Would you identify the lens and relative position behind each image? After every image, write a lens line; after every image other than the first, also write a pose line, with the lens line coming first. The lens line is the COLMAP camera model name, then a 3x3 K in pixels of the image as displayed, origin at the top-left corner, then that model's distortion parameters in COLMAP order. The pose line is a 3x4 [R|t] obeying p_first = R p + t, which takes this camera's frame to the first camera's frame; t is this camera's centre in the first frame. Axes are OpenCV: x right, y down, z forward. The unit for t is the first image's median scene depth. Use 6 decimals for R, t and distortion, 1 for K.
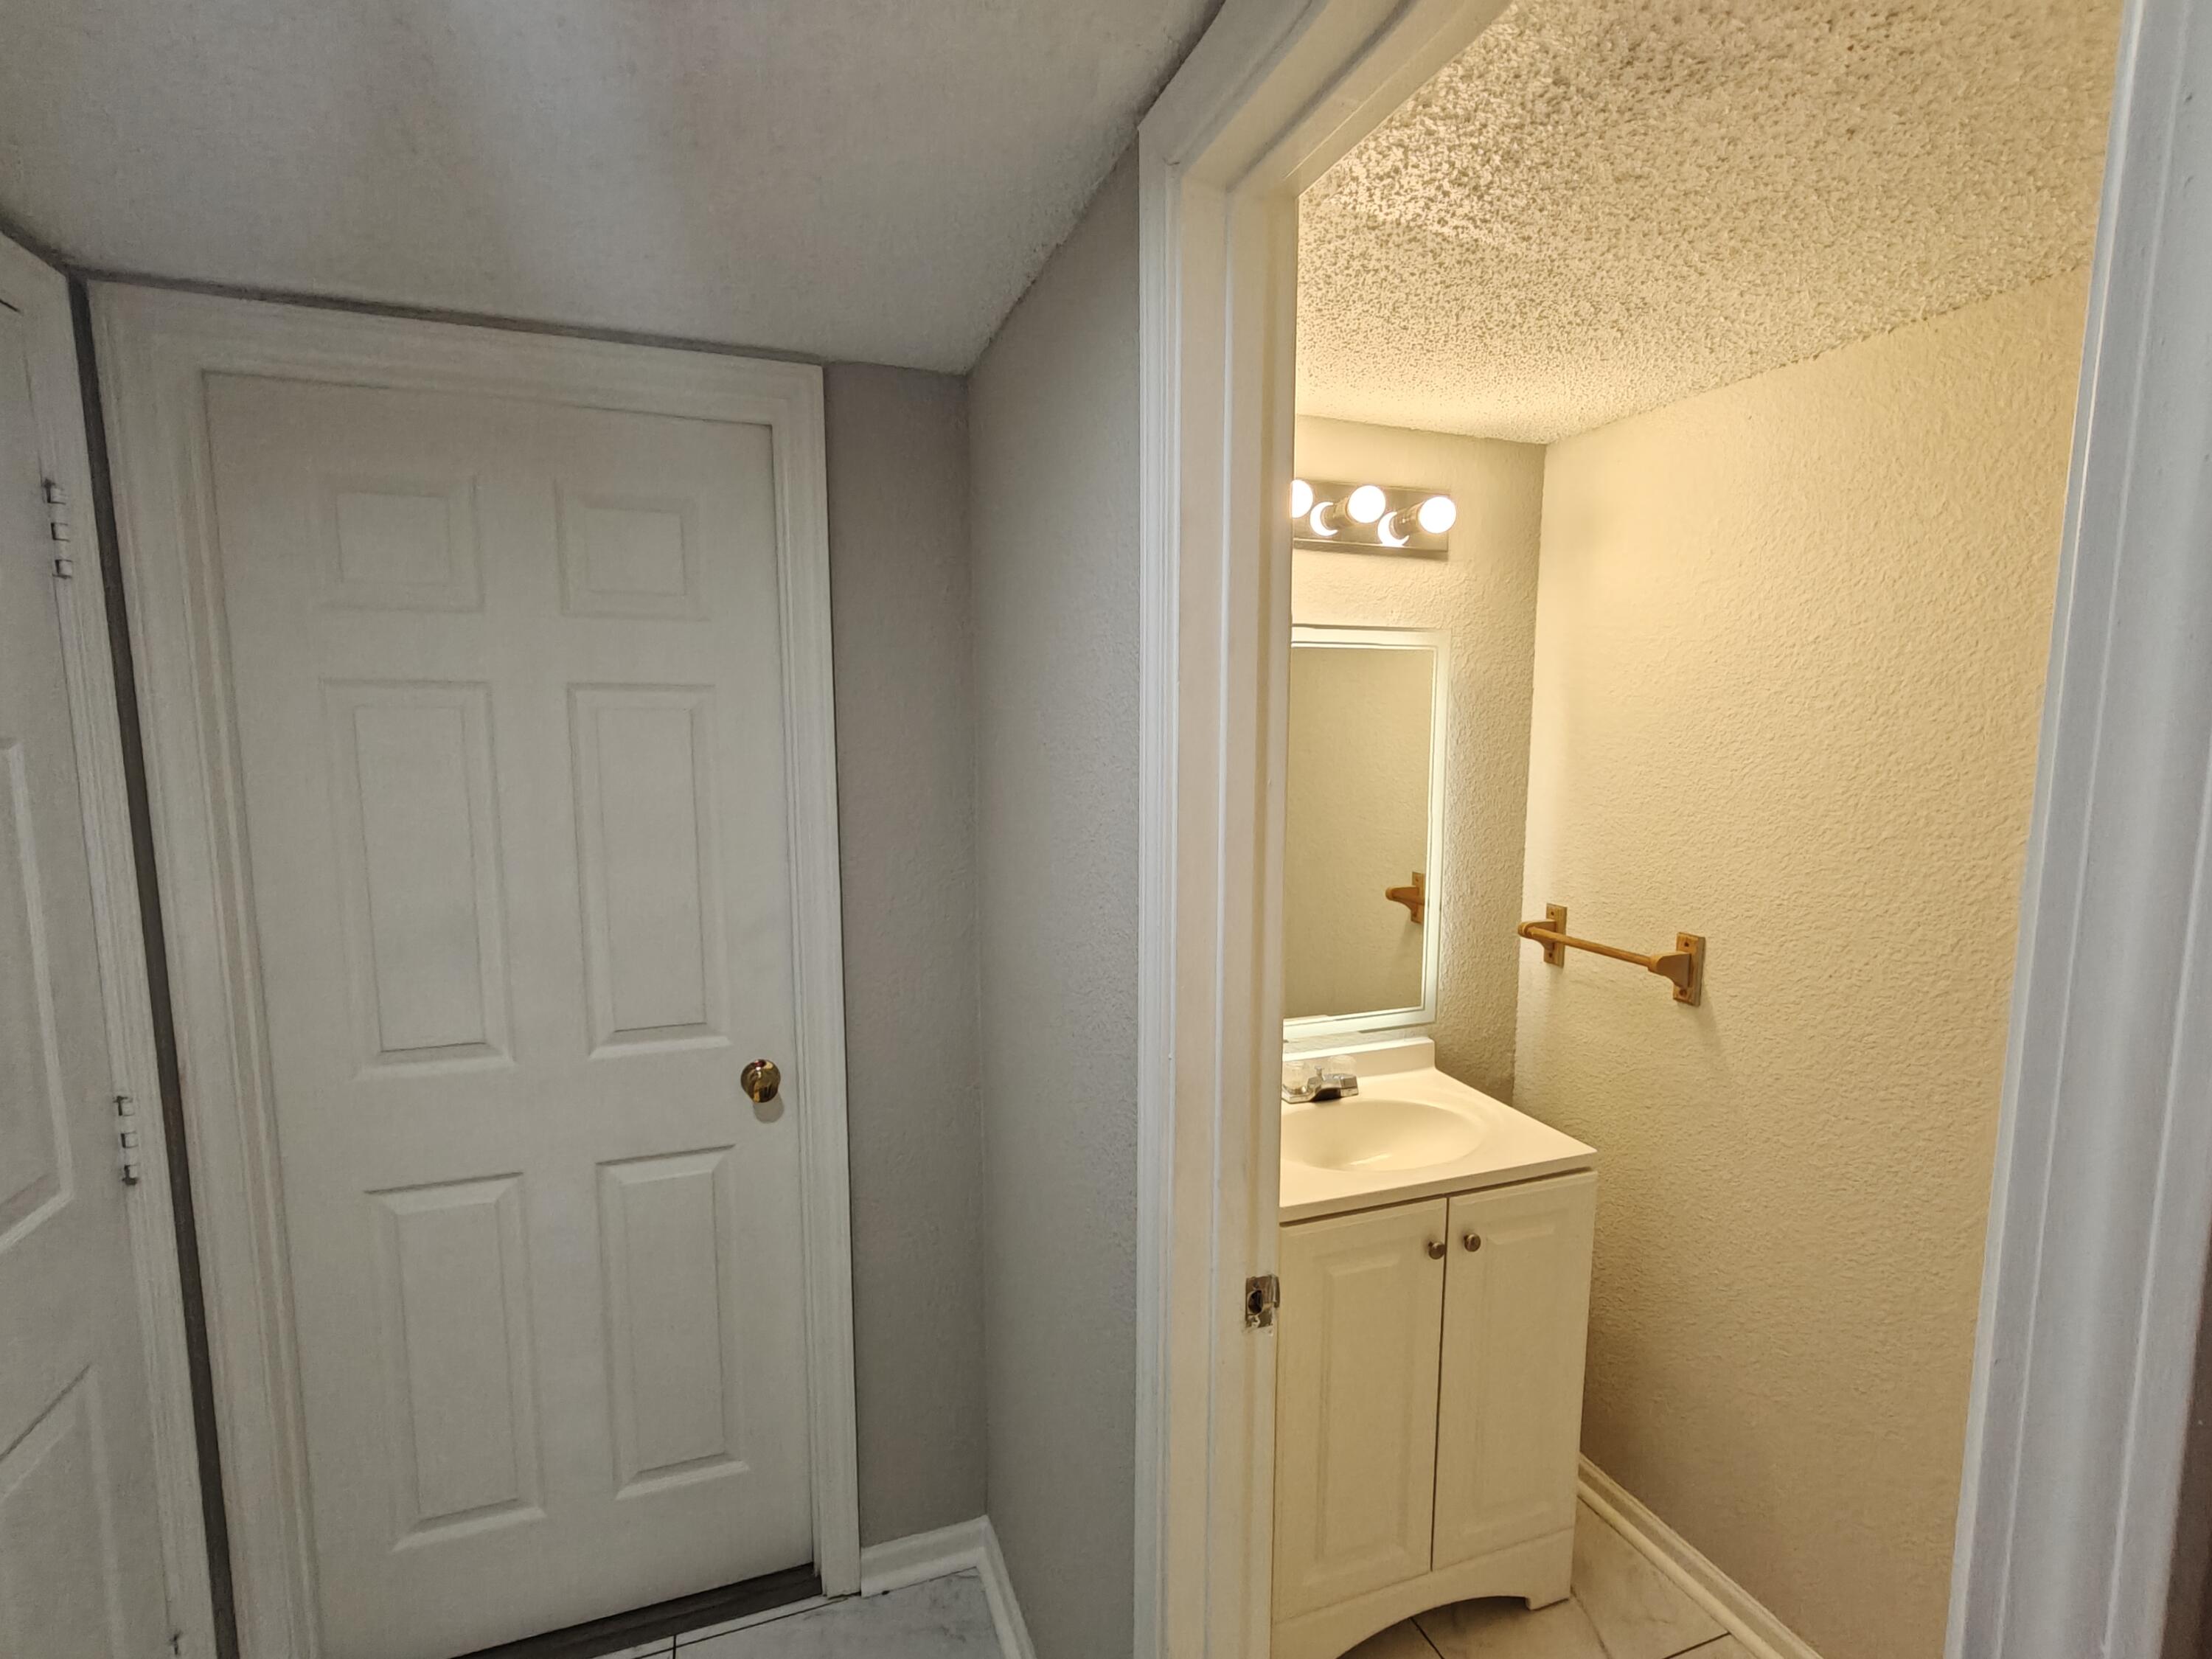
lens RADIAL K [[1067.9, 0, 1118.0], [0, 1067.9, 849.3], [0, 0, 1]] dist [-0.008715, 0.005773]
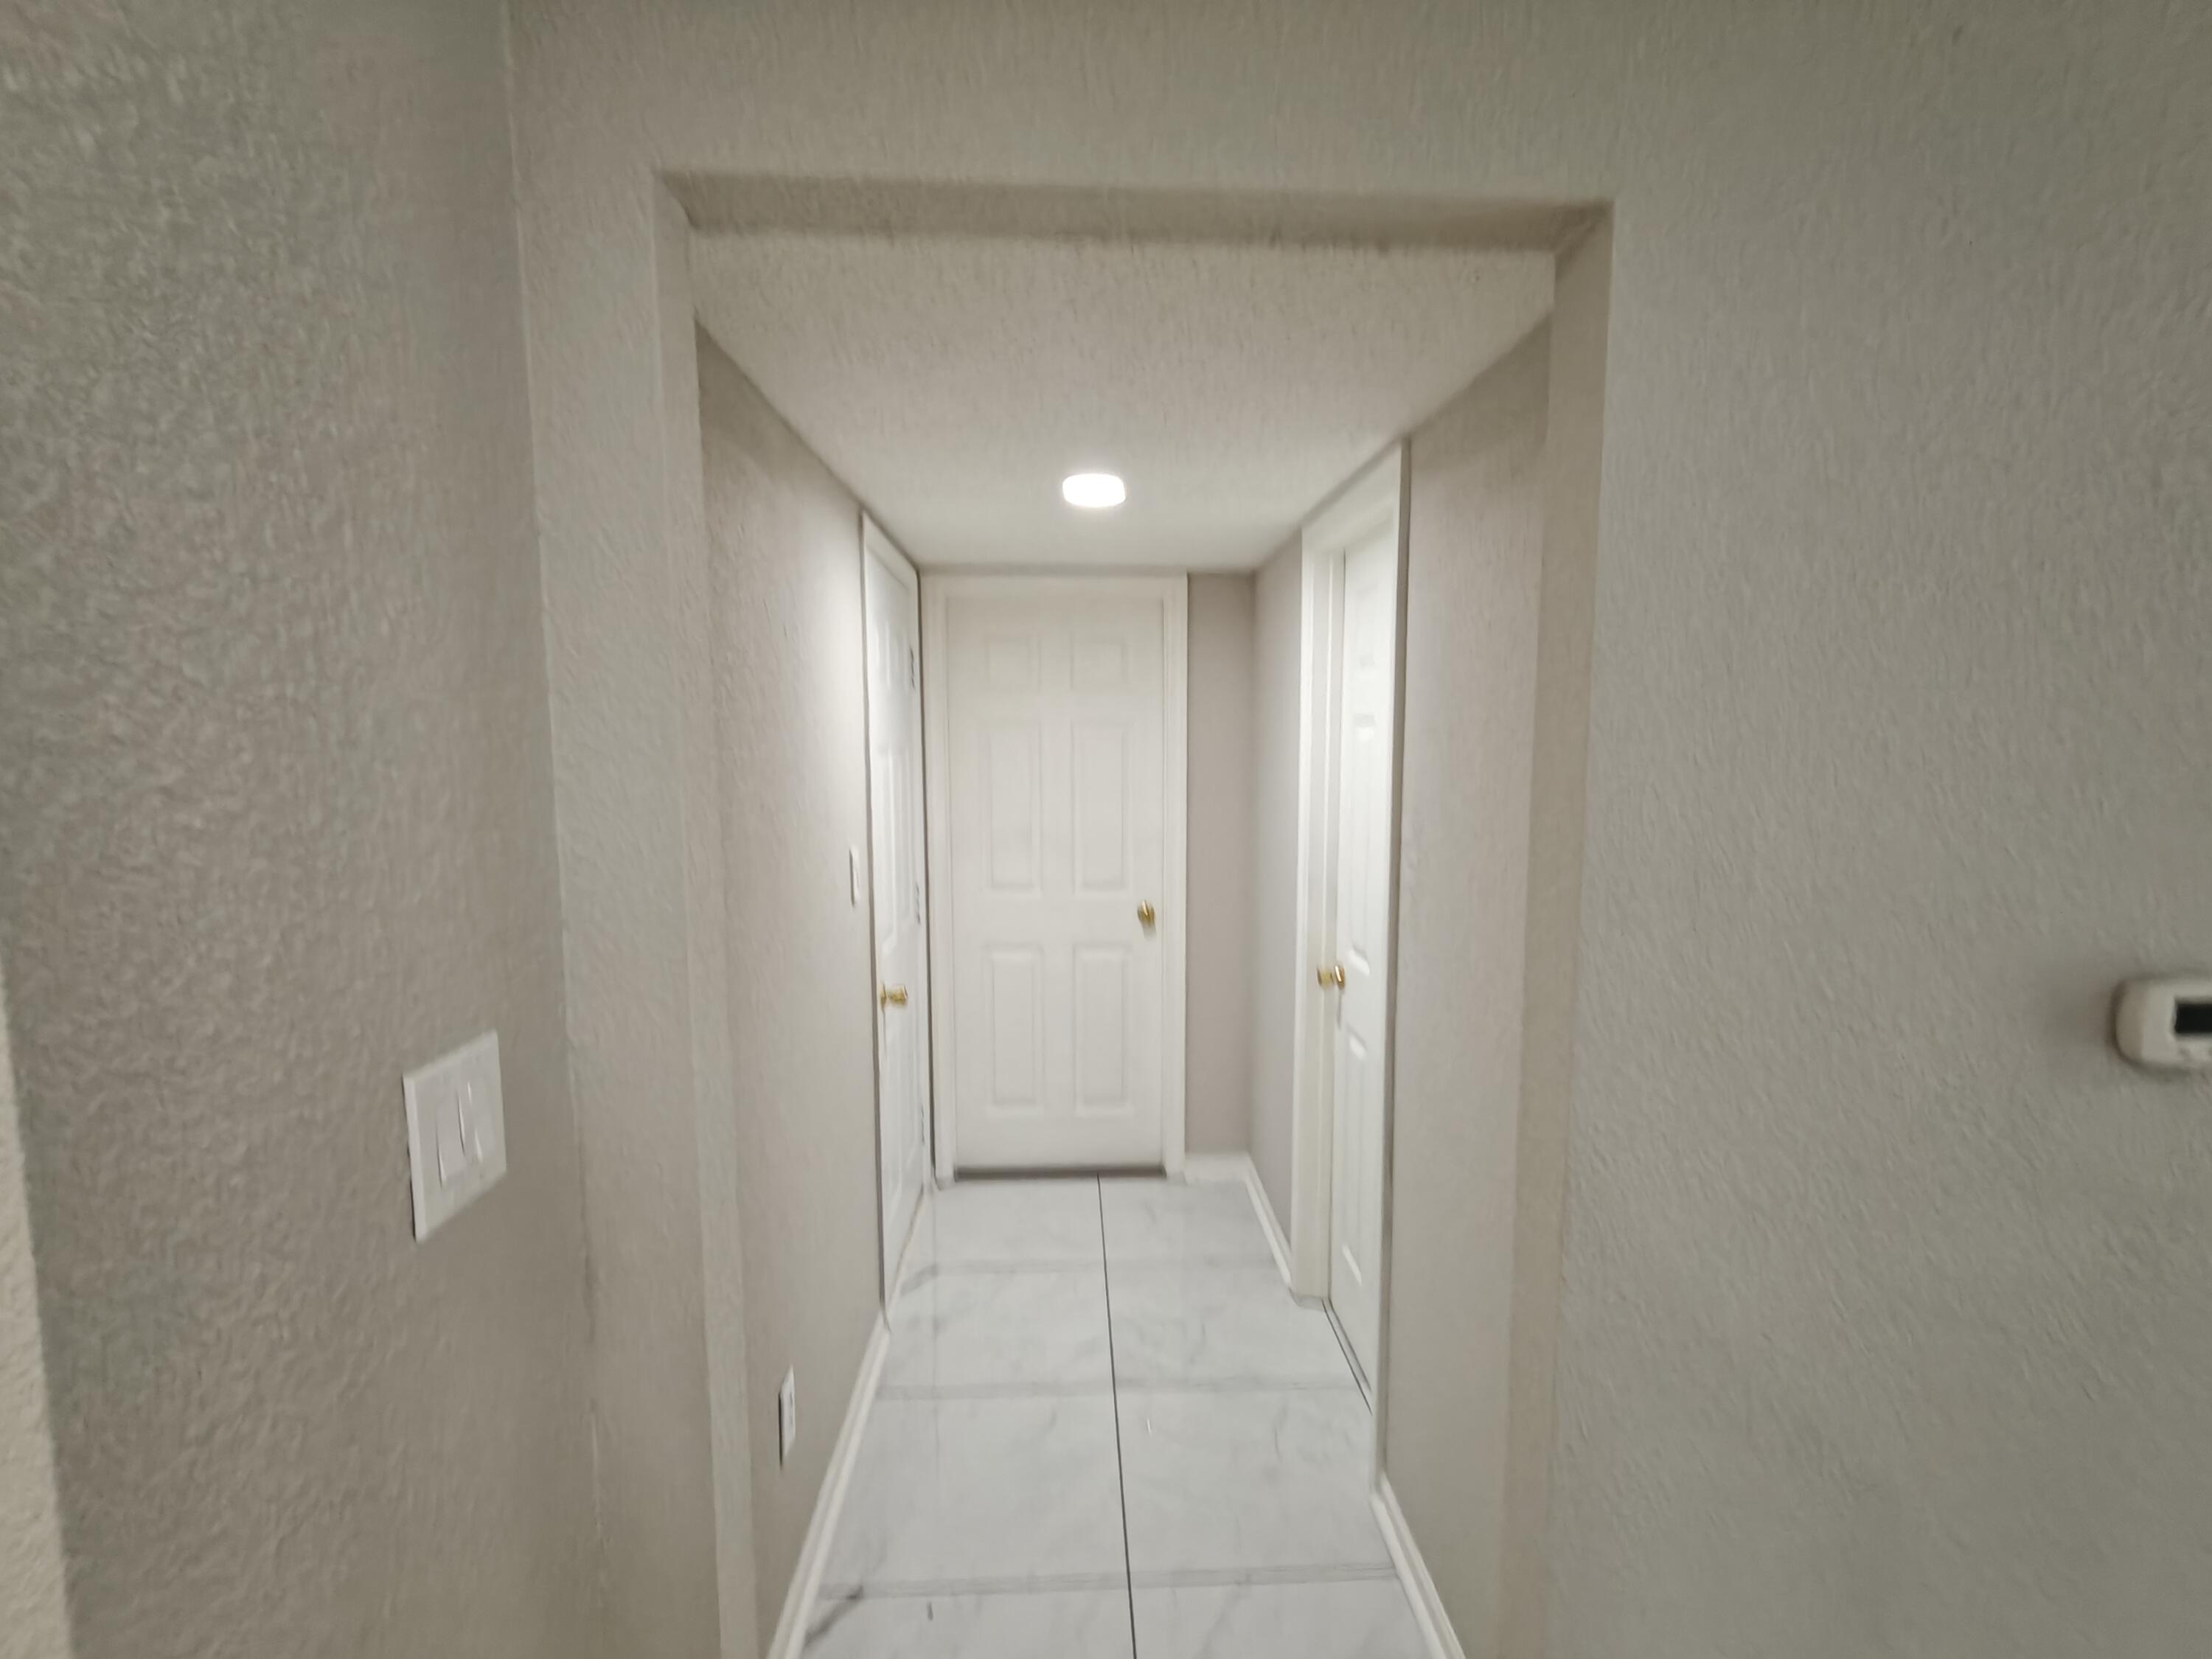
lens RADIAL K [[1067.9, 0, 1118.0], [0, 1067.9, 849.3], [0, 0, 1]] dist [-0.008715, 0.005773]
pose [[0.947874, 0.030261, -0.317205, 0.265475], [-0.034116, 0.999396, -0.006604, 0.106029], [0.316813, 0.017081, 0.948334, -0.986304]]
